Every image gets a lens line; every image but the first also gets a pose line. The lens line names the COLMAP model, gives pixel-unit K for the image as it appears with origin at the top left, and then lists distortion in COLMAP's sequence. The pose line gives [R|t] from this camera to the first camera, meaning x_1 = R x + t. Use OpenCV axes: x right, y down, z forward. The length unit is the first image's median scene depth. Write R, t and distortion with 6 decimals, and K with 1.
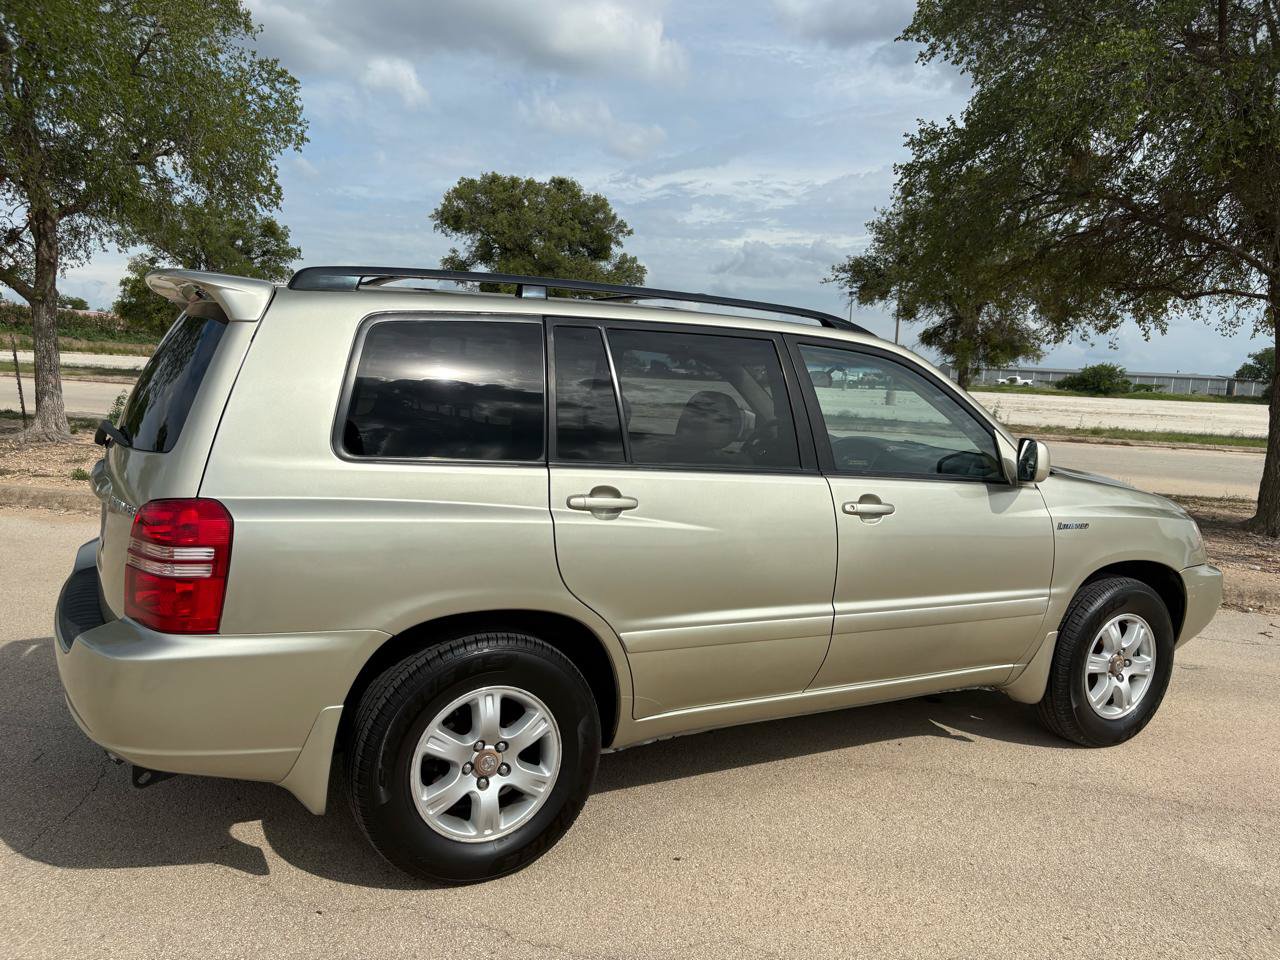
lens RADIAL K [[975.4, 0, 635.1], [0, 975.4, 496.3], [0, 0, 1]] dist [0.032504, -0.033806]
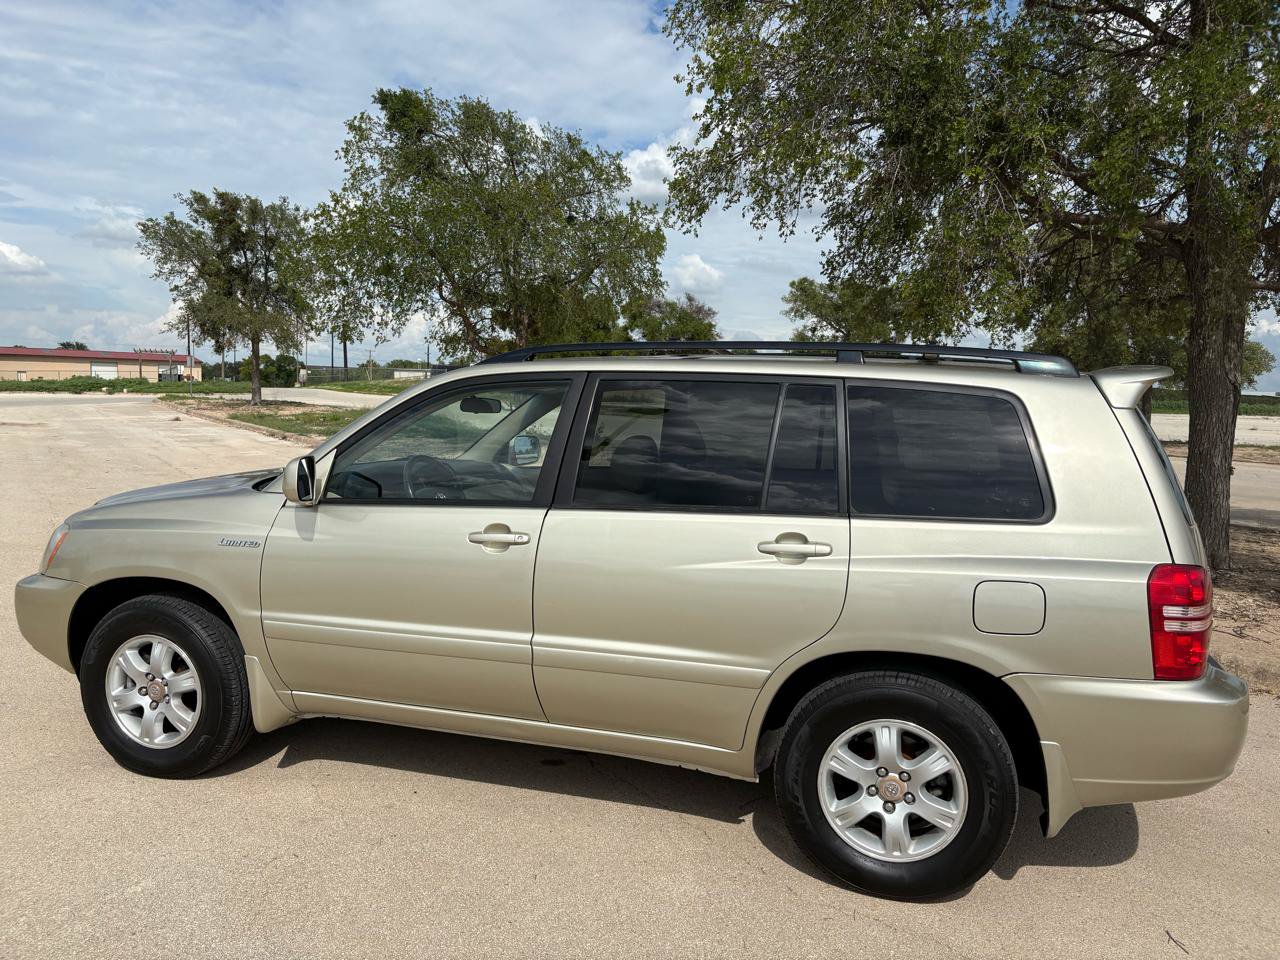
lens RADIAL K [[975.4, 0, 637.4], [0, 975.4, 492.3], [0, 0, 1]] dist [0.032504, -0.033806]
pose [[0.673414, 0.048187, -0.737694, 2.391449], [-0.091195, 0.995667, -0.018211, 0.088229], [0.733619, 0.079537, 0.674890, 0.060247]]
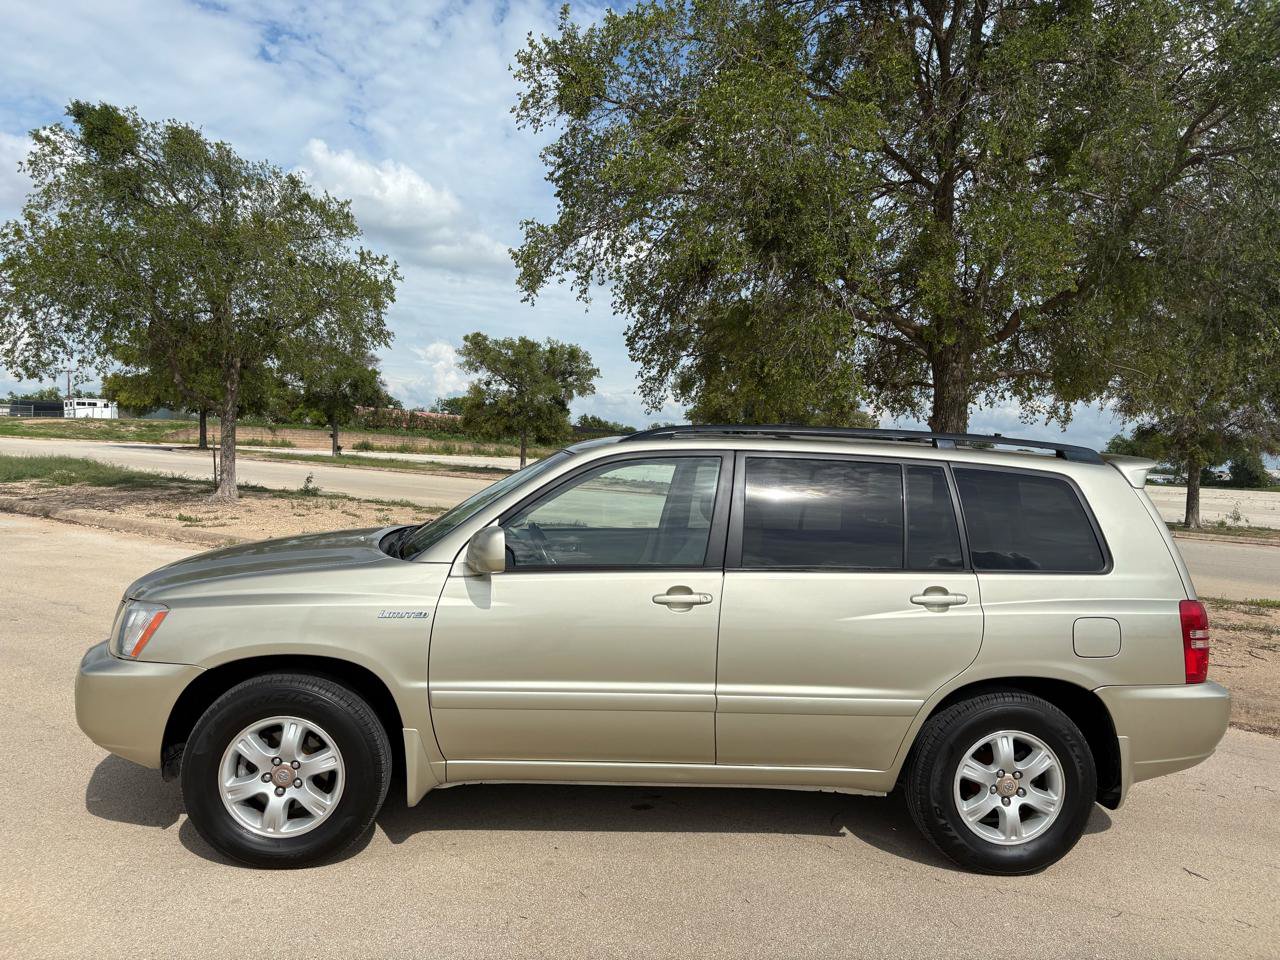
lens RADIAL K [[975.4, 0, 641.9], [0, 975.4, 488.6], [0, 0, 1]] dist [0.032504, -0.033806]
pose [[0.900833, 0.012412, -0.433988, 2.044149], [-0.062436, 0.992905, -0.101202, 0.116331], [0.429653, 0.118263, 0.895217, -0.343020]]
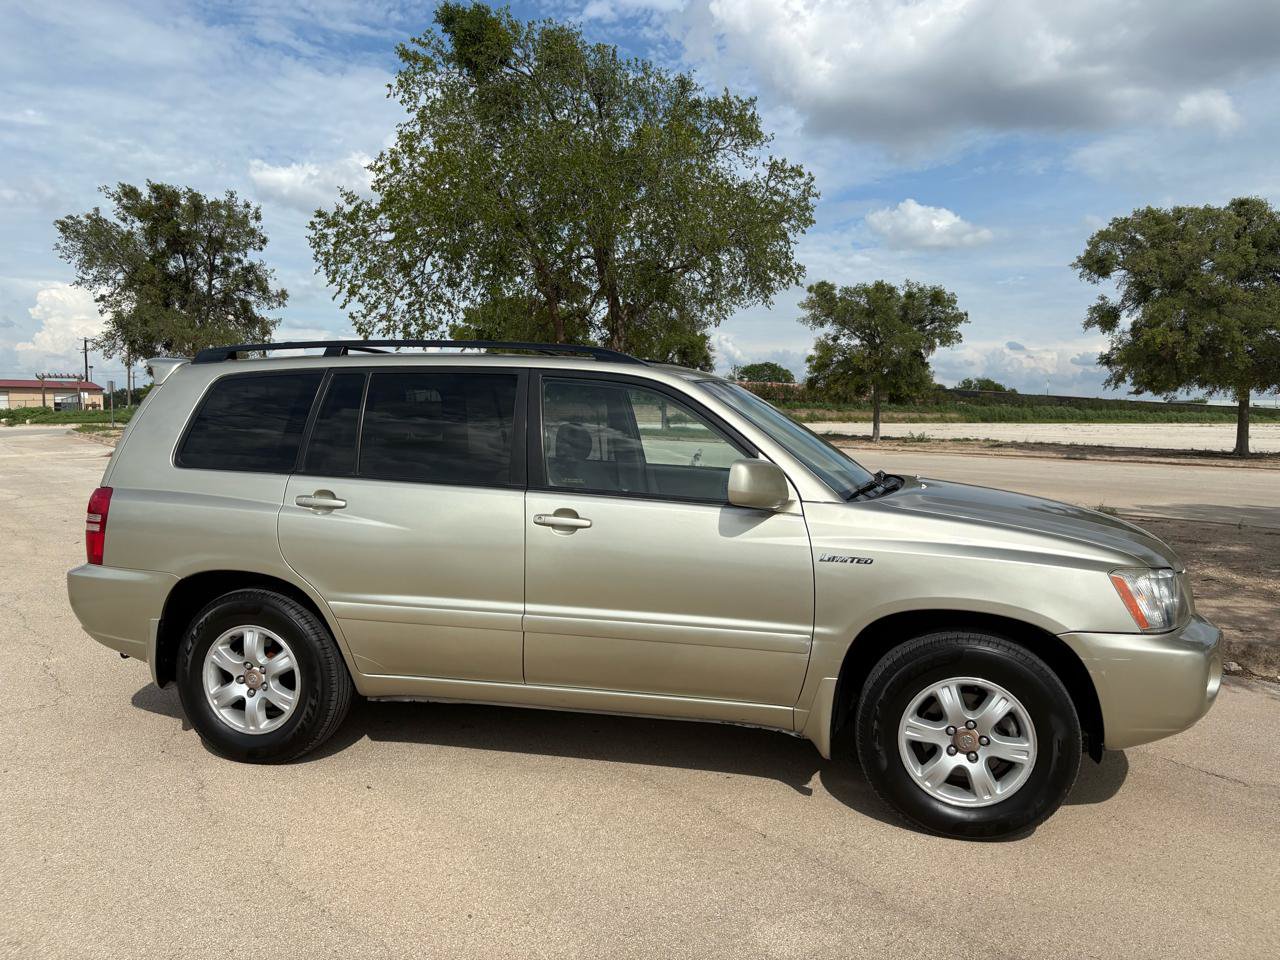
lens RADIAL K [[975.4, 0, 641.6], [0, 975.4, 491.6], [0, 0, 1]] dist [0.032504, -0.033806]
pose [[0.738116, 0.013693, -0.674535, 0.912111], [-0.060022, 0.997162, -0.045437, 0.020372], [0.671999, 0.074024, 0.736843, 0.219032]]
